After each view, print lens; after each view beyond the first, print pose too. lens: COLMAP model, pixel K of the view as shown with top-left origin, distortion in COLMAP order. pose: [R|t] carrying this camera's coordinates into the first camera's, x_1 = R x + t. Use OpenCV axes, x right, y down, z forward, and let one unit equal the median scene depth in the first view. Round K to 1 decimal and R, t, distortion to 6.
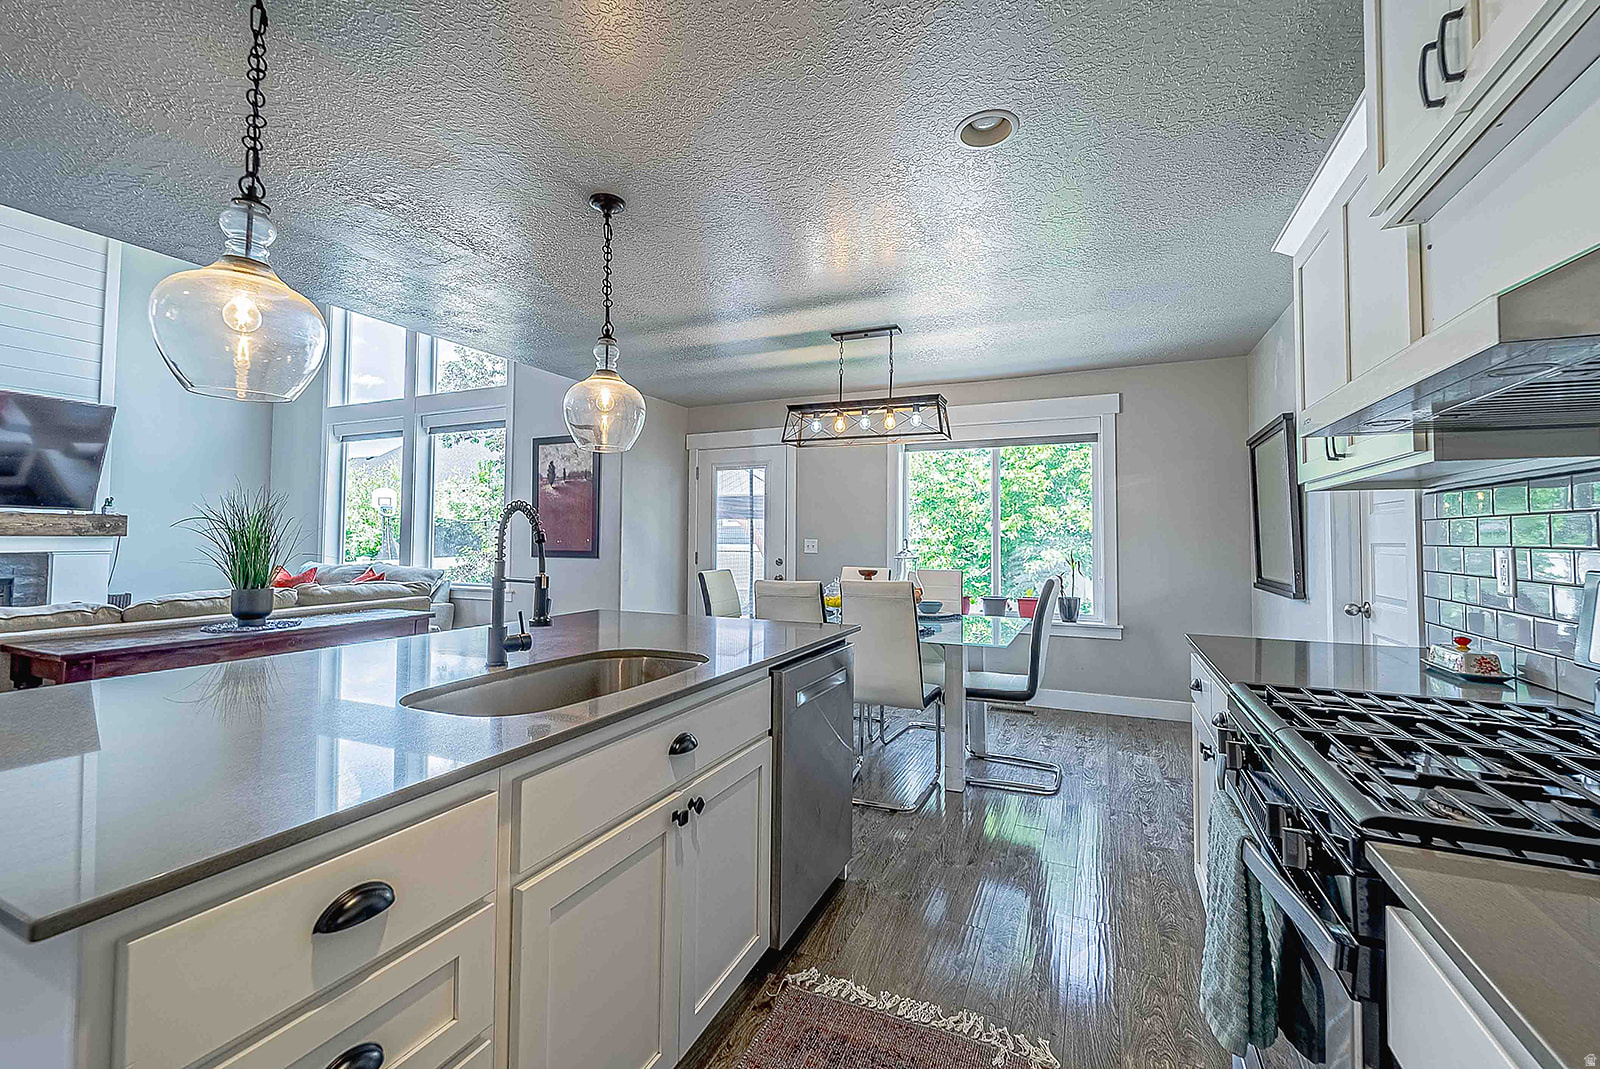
lens RADIAL K [[655.4, 0, 800.5], [0, 655.4, 513.7], [0, 0, 1]] dist [0.003794, -0.002372]
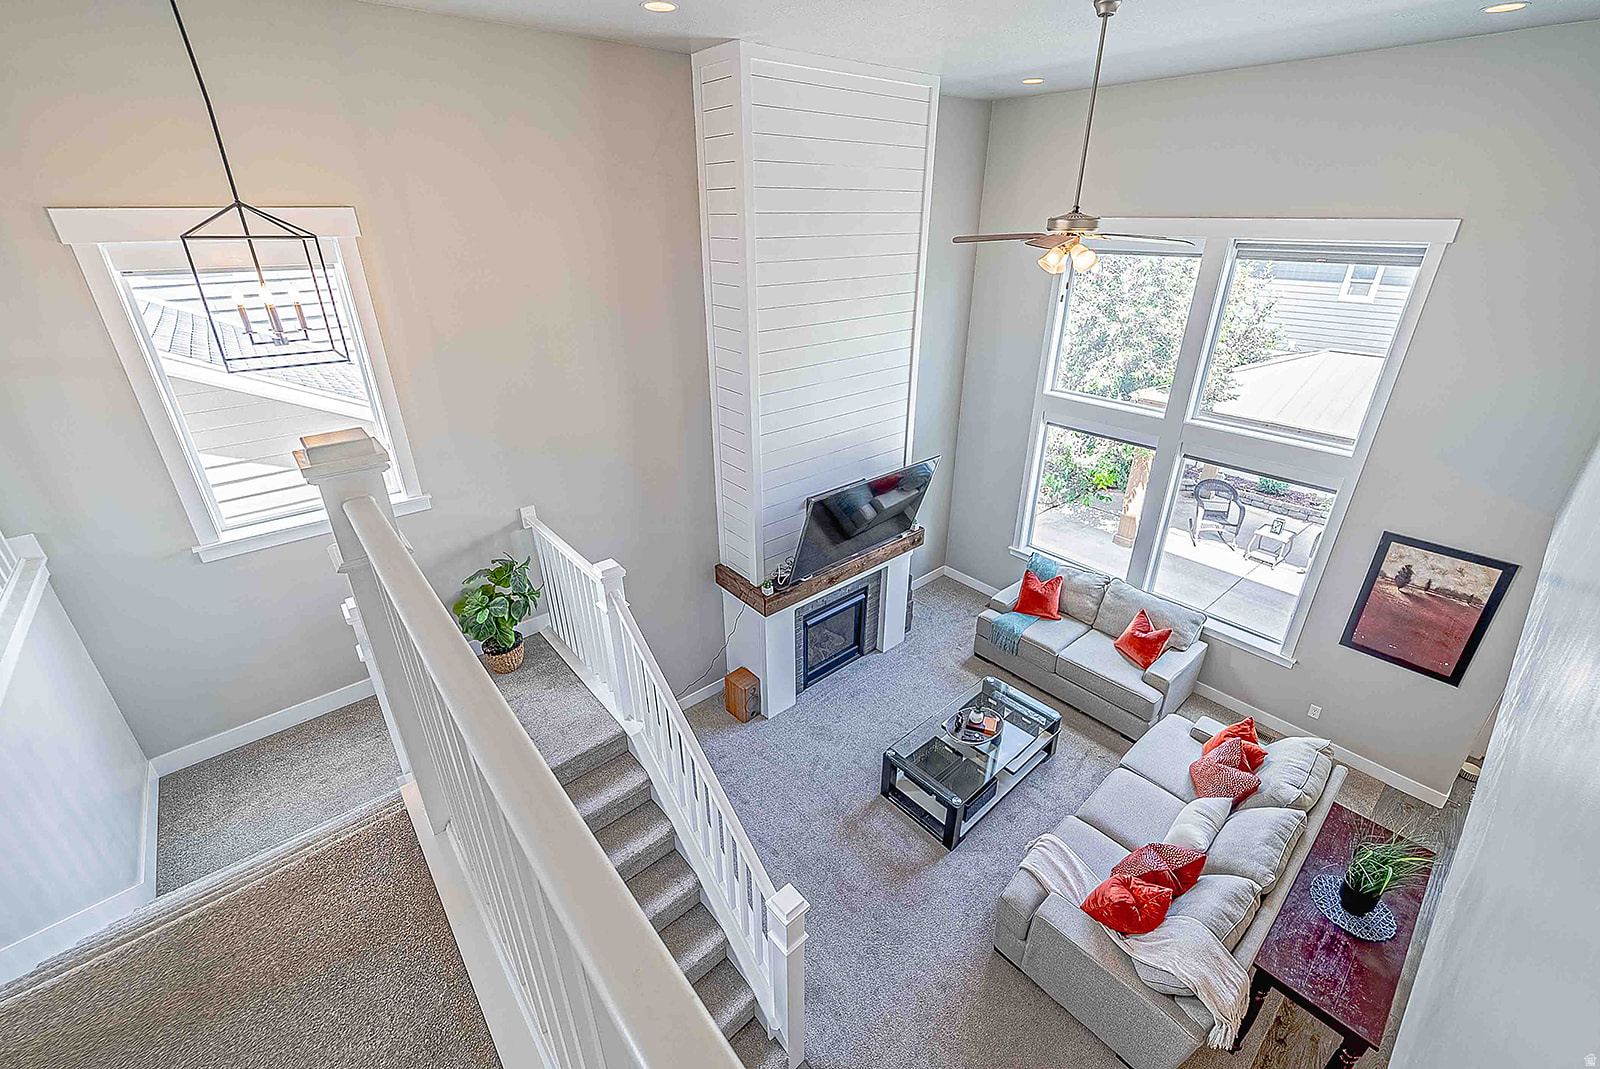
lens RADIAL K [[655.4, 0, 800.5], [0, 655.4, 513.7], [0, 0, 1]] dist [0.003794, -0.002372]
pose [[0.902759, 0.169440, -0.395368, -1.094947], [0.025484, 0.896465, 0.442381, -0.772081], [0.429391, -0.409439, 0.804974, -0.031041]]
